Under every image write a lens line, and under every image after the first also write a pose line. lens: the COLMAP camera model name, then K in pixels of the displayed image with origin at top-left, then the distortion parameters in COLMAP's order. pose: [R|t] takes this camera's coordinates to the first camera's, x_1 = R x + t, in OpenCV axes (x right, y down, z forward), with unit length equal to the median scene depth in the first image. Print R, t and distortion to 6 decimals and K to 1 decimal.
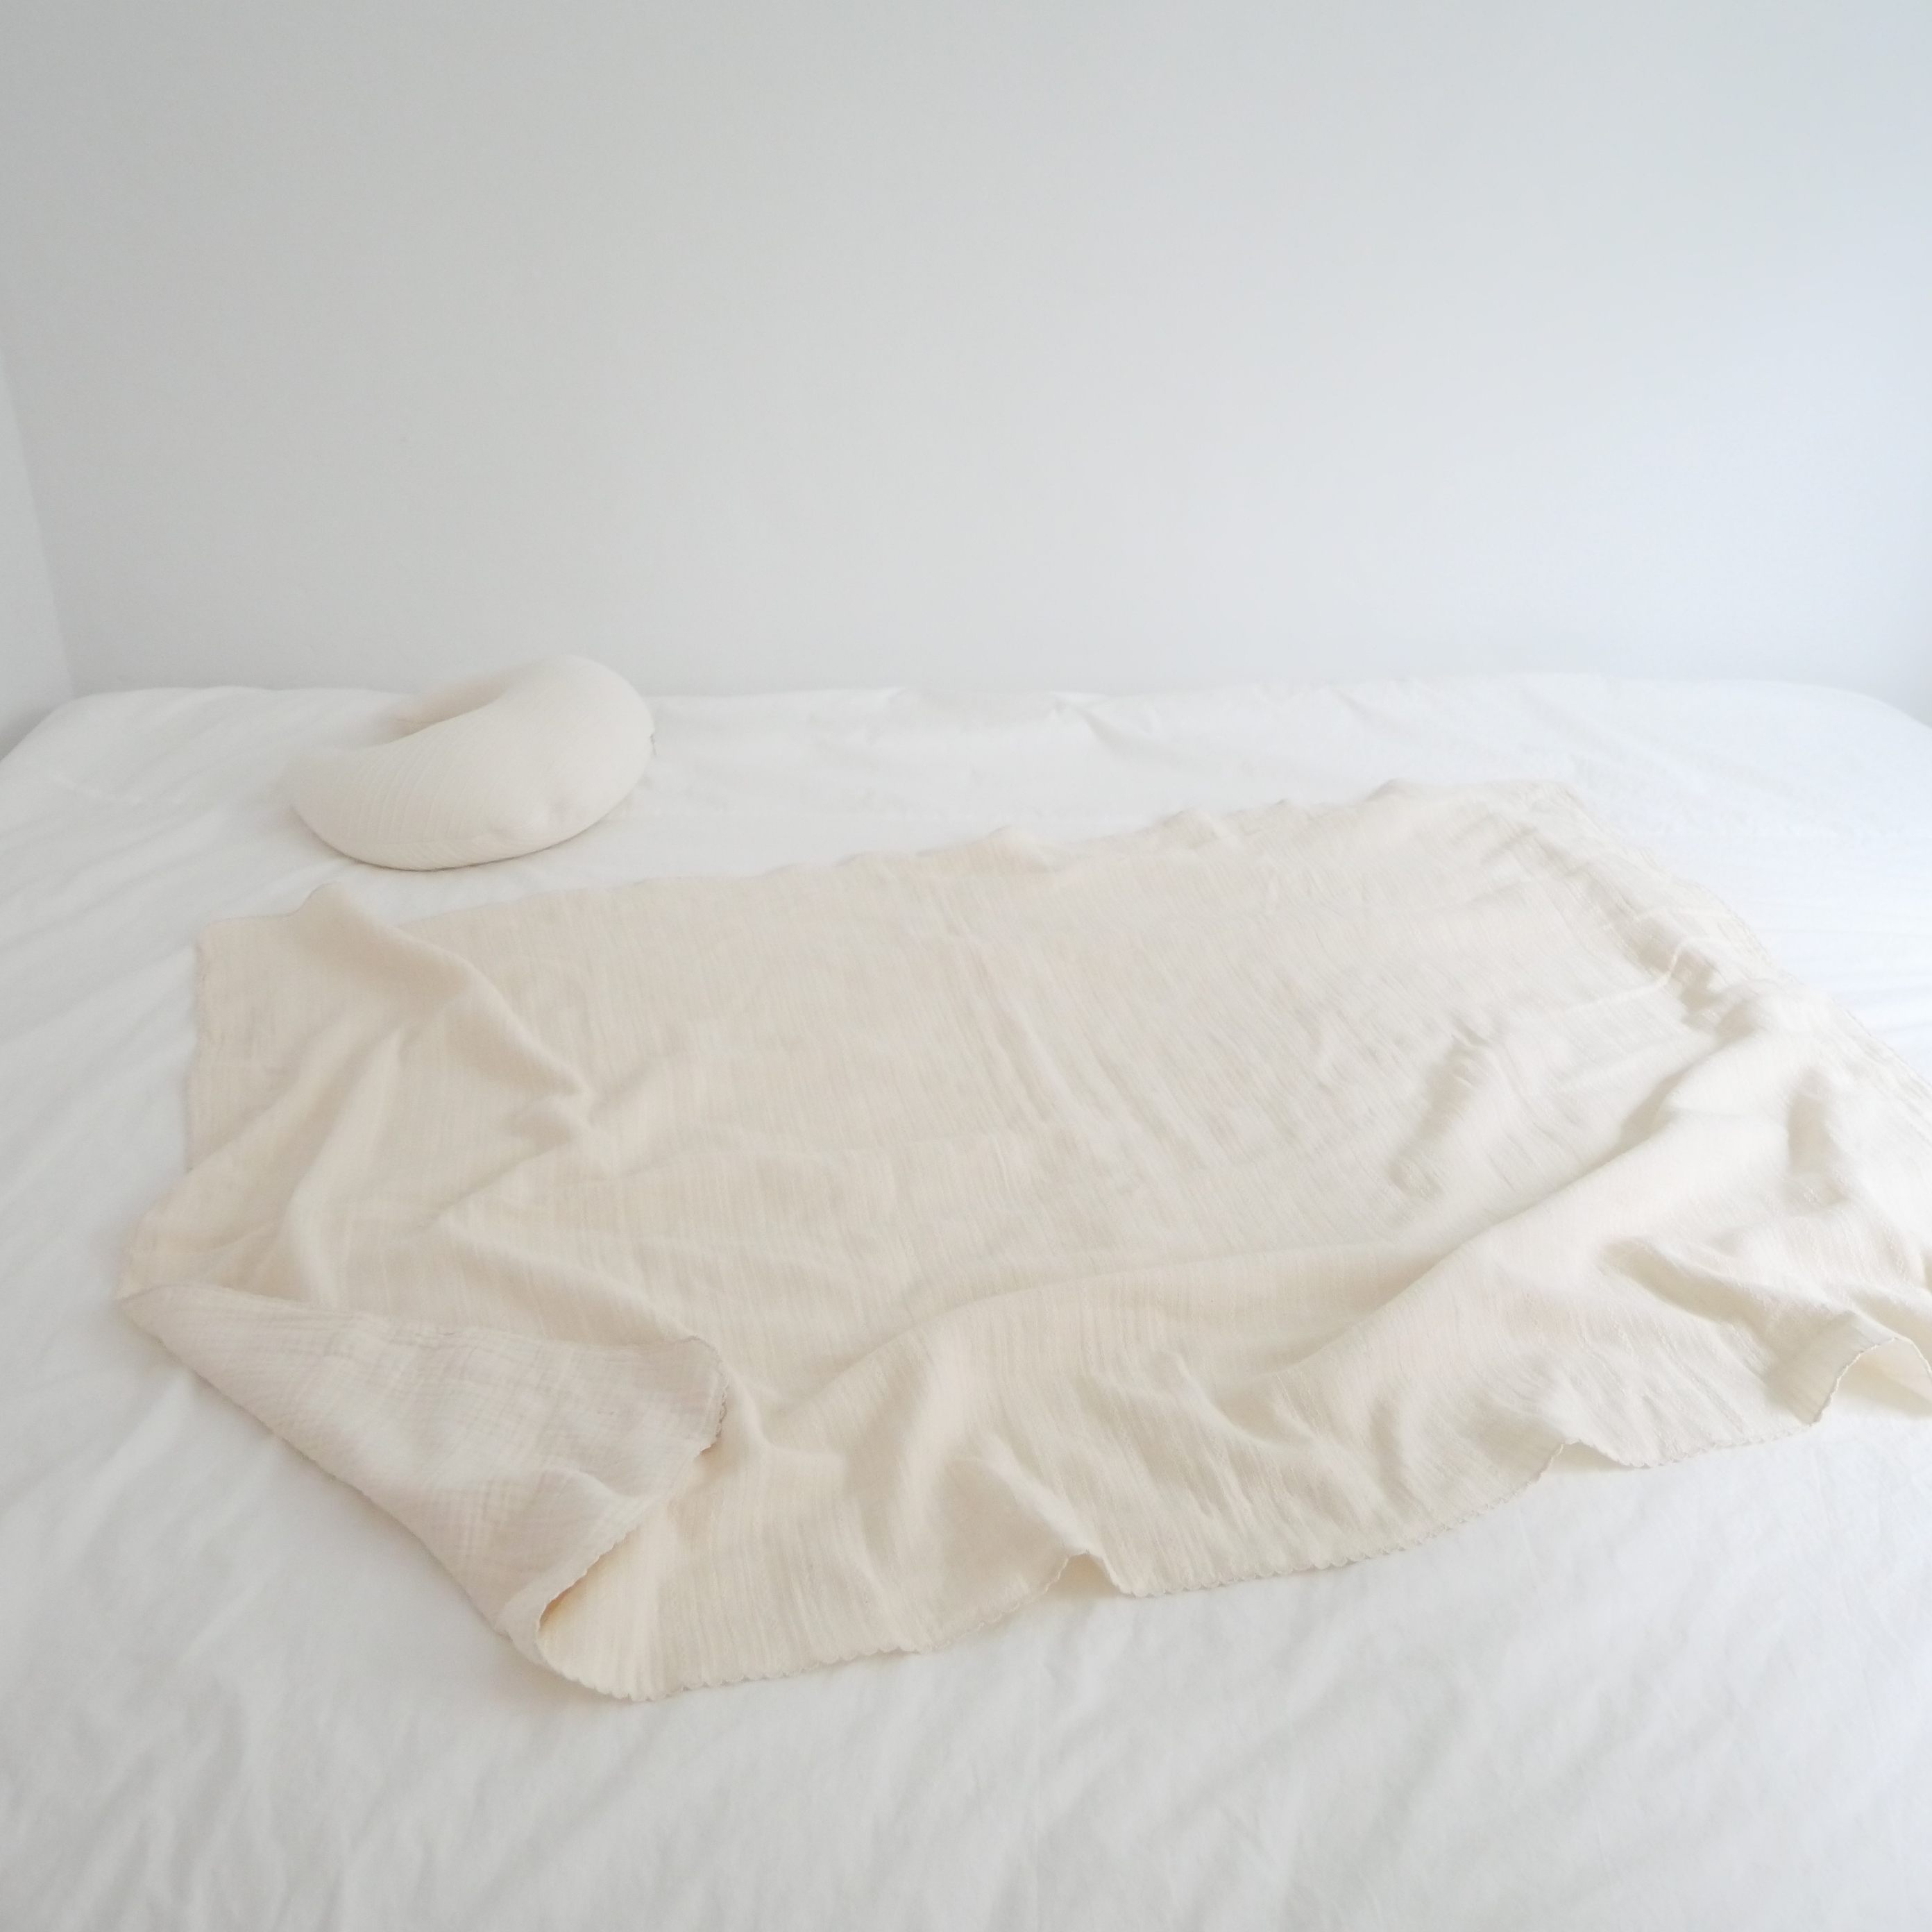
lens RADIAL K [[1838.5, 0, 966.0], [0, 1838.5, 966.0], [0, 0, 1]] dist [-0.064705, 0.021967]
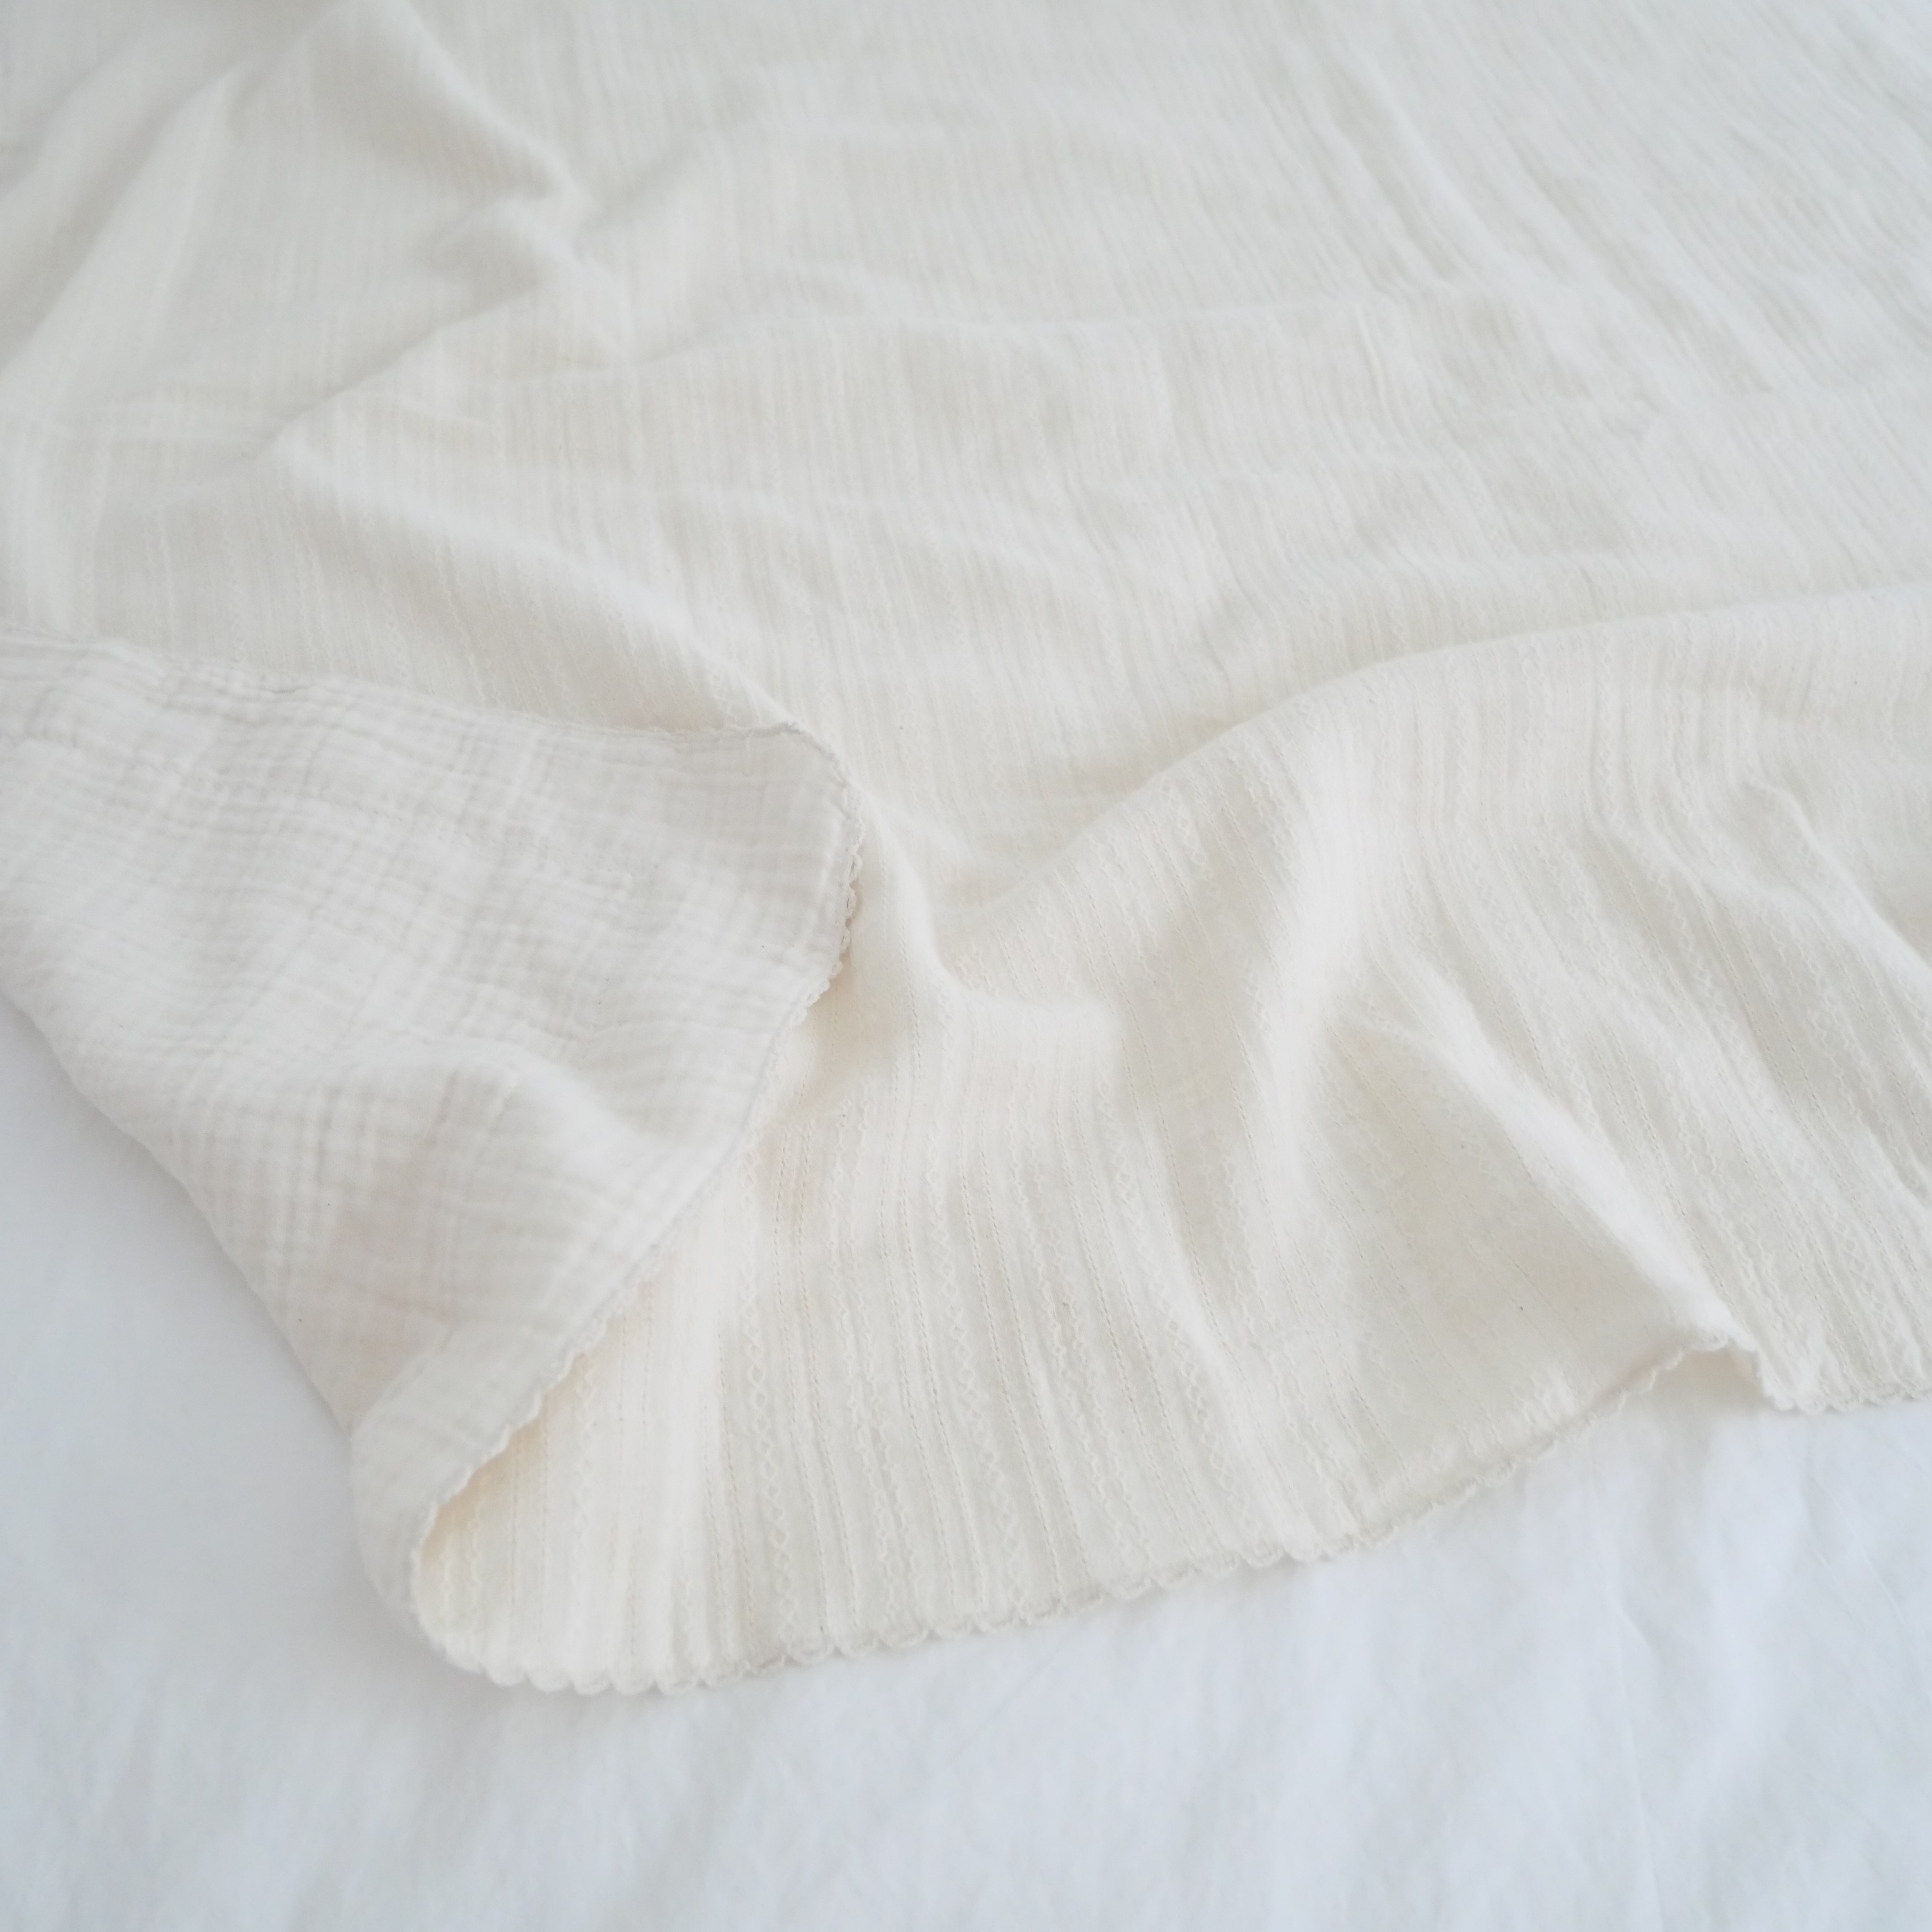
lens RADIAL K [[1838.5, 0, 966.0], [0, 1838.5, 966.0], [0, 0, 1]] dist [-0.064705, 0.021967]
pose [[0.998678, 0.044969, -0.024902, -0.089226], [-0.030368, 0.907010, 0.420013, 0.060628], [0.041474, -0.418701, 0.907176, 0.555440]]
